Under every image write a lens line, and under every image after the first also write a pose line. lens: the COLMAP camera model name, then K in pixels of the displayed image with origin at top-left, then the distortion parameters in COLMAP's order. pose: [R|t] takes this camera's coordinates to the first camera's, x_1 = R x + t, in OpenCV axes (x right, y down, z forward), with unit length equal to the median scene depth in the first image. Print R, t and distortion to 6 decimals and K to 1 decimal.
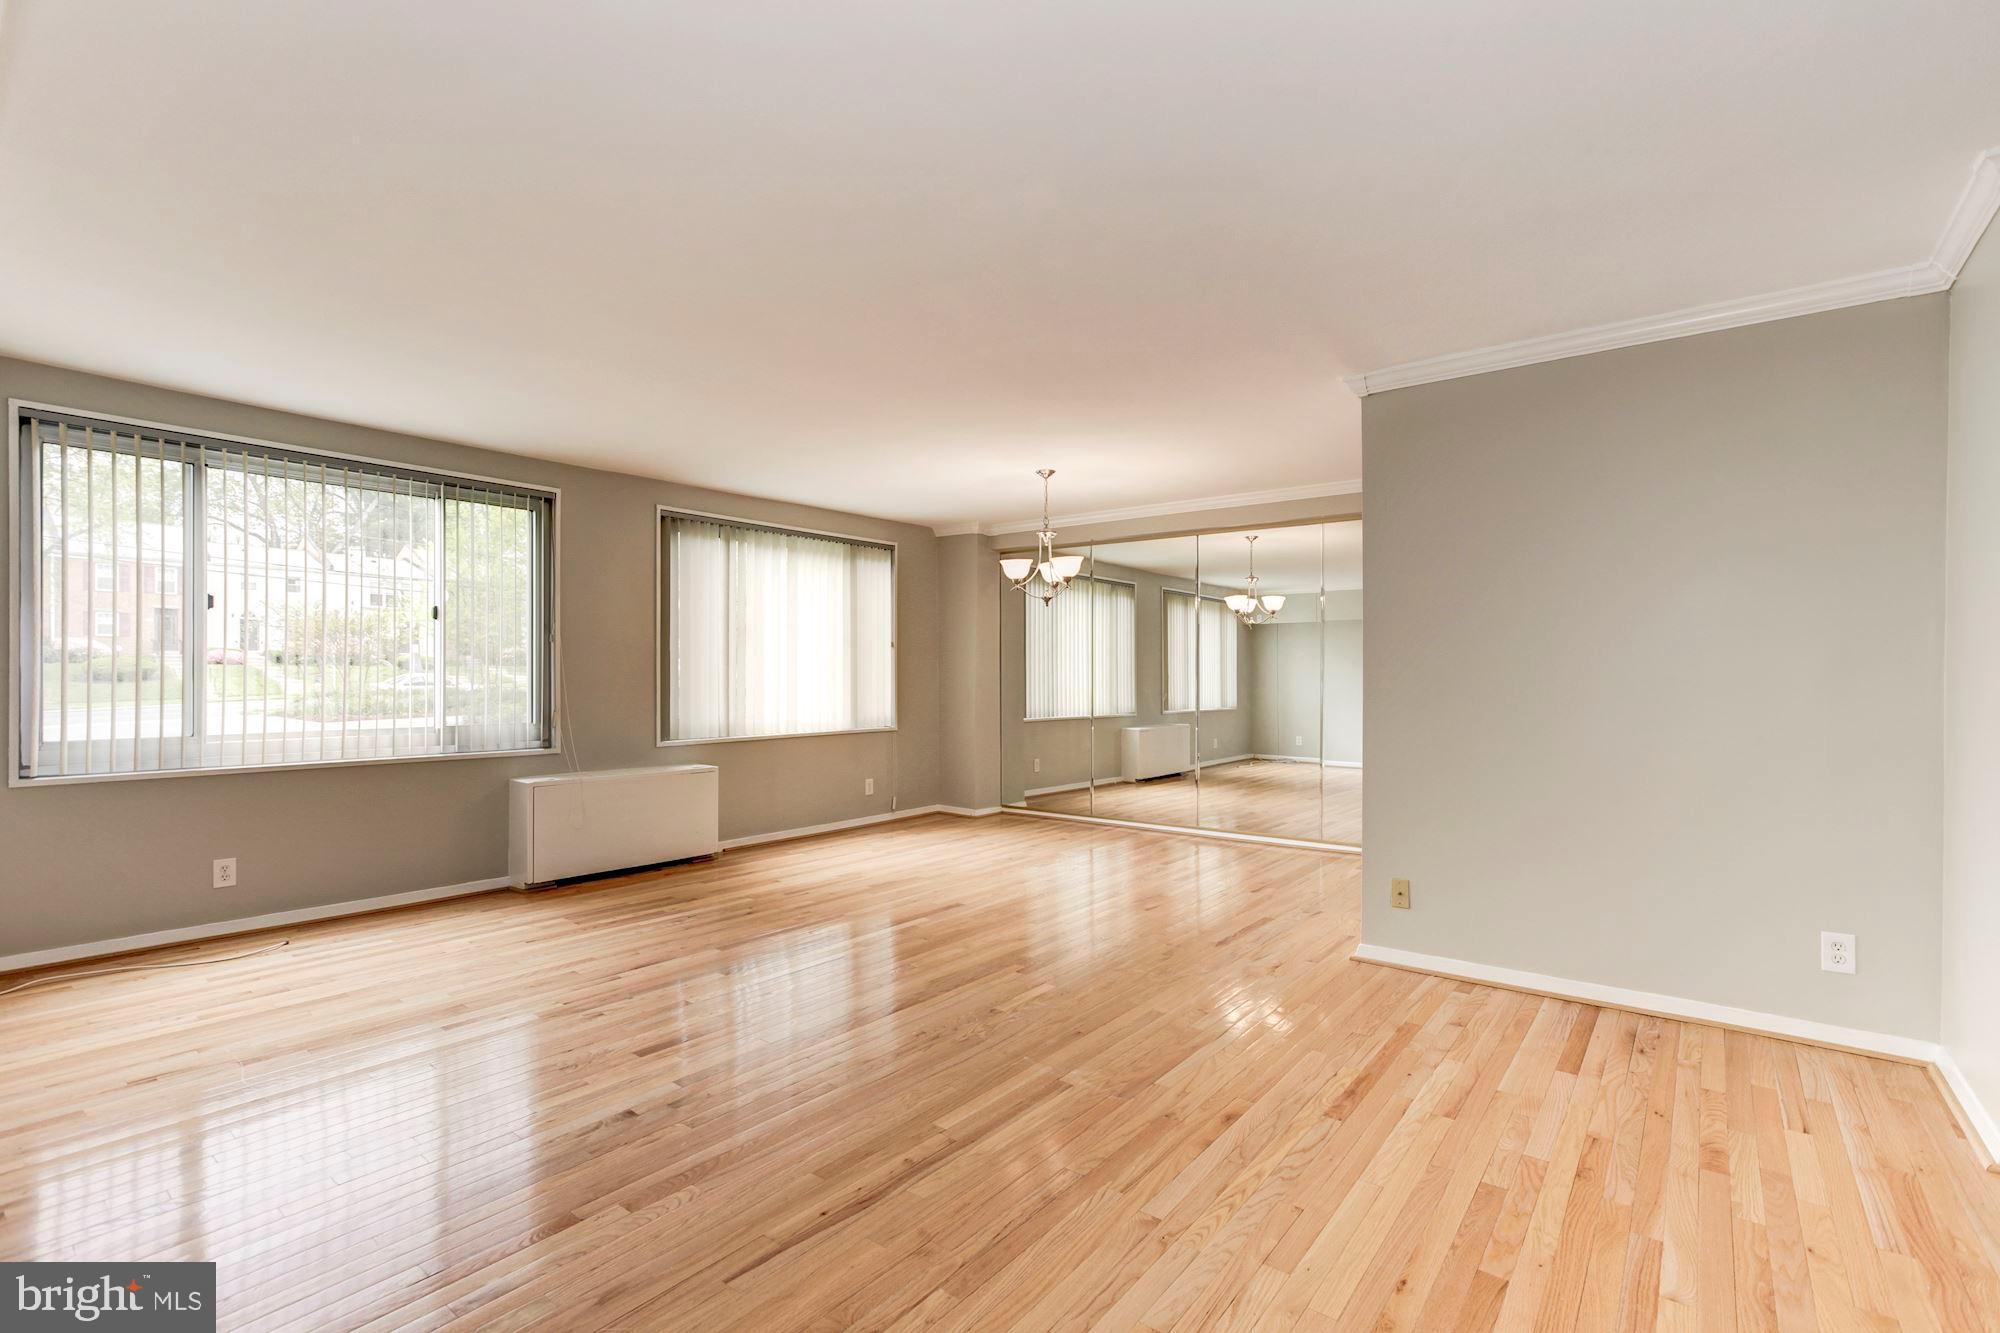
lens RADIAL K [[924.4, 0, 1026.9], [0, 924.4, 677.7], [0, 0, 1]] dist [-0.041206, 0.022691]
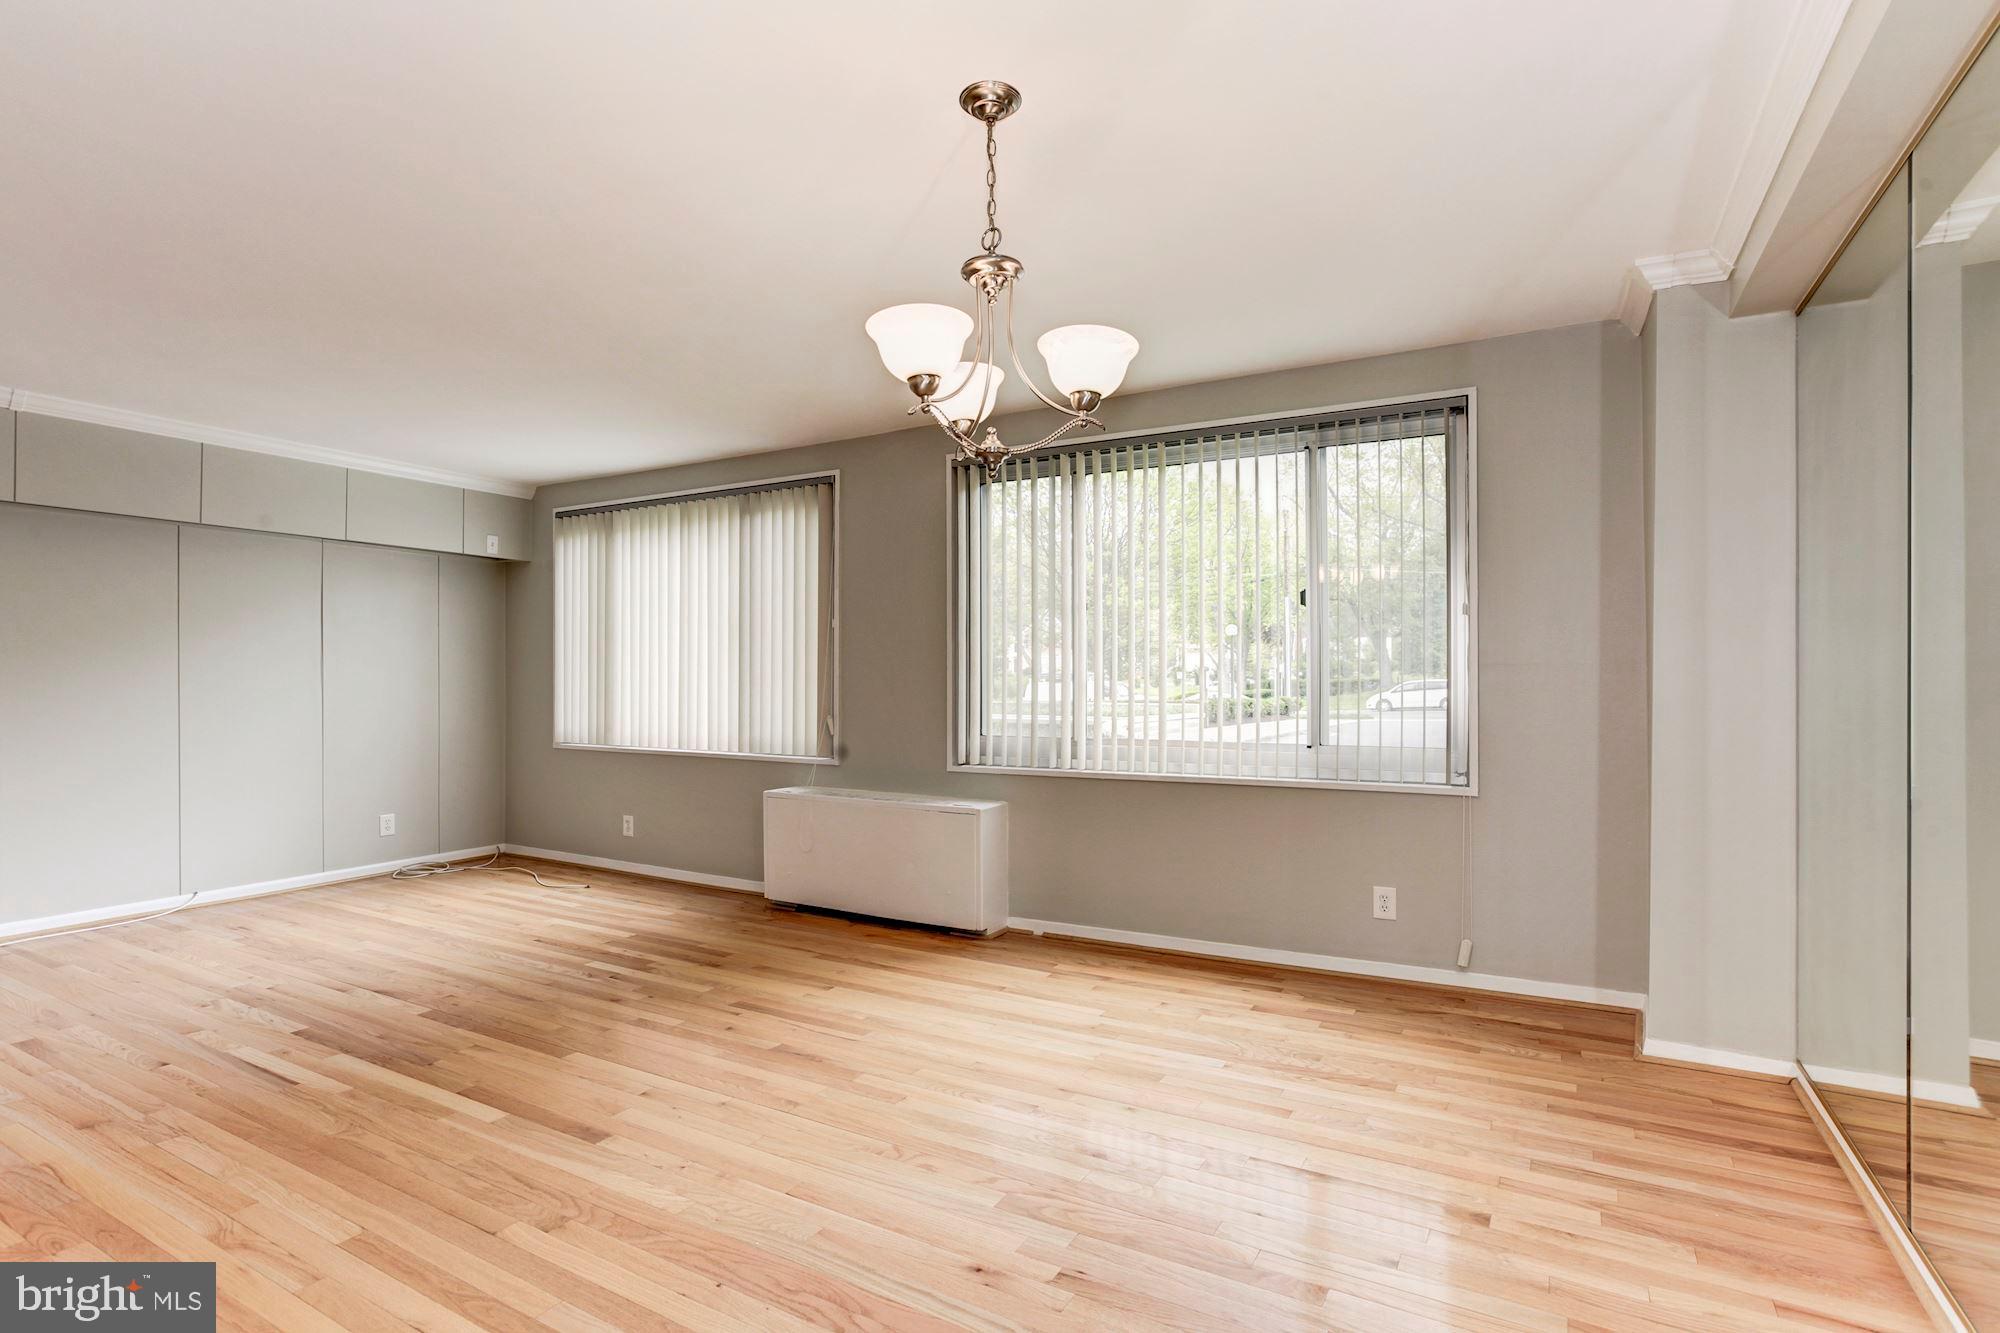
lens RADIAL K [[859.1, 0, 1001.6], [0, 859.1, 687.9], [0, 0, 1]] dist [-0.019095, 0.000524]
pose [[0.173184, -0.009939, -0.984839, 0.274655], [-0.010697, 0.999871, -0.011972, 0.012684], [0.984831, 0.012609, 0.173056, 0.799940]]
